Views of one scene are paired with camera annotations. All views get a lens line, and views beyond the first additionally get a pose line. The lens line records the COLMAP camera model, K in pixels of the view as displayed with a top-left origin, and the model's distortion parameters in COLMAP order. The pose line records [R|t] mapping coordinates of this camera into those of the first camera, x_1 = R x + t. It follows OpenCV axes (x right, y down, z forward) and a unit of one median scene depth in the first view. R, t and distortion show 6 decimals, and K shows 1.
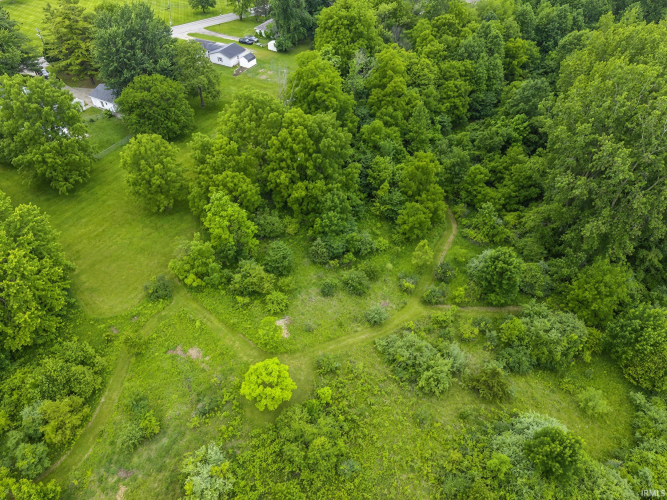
lens RADIAL K [[457.7, 0, 333.5], [0, 457.7, 250.0], [0, 0, 1]] dist [0.000195, -0.000405]
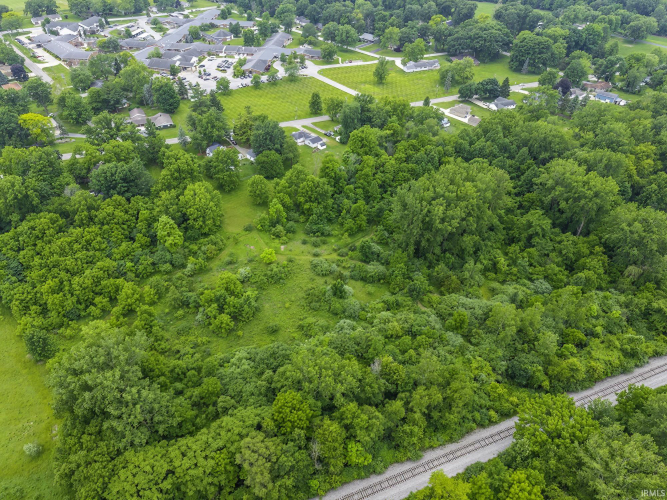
lens RADIAL K [[457.7, 0, 333.5], [0, 457.7, 250.0], [0, 0, 1]] dist [0.000195, -0.000405]
pose [[0.941394, 0.208475, -0.265171, 0.808871], [-0.233307, 0.970194, -0.065514, 0.249879], [0.243610, 0.123541, 0.961973, -1.431340]]
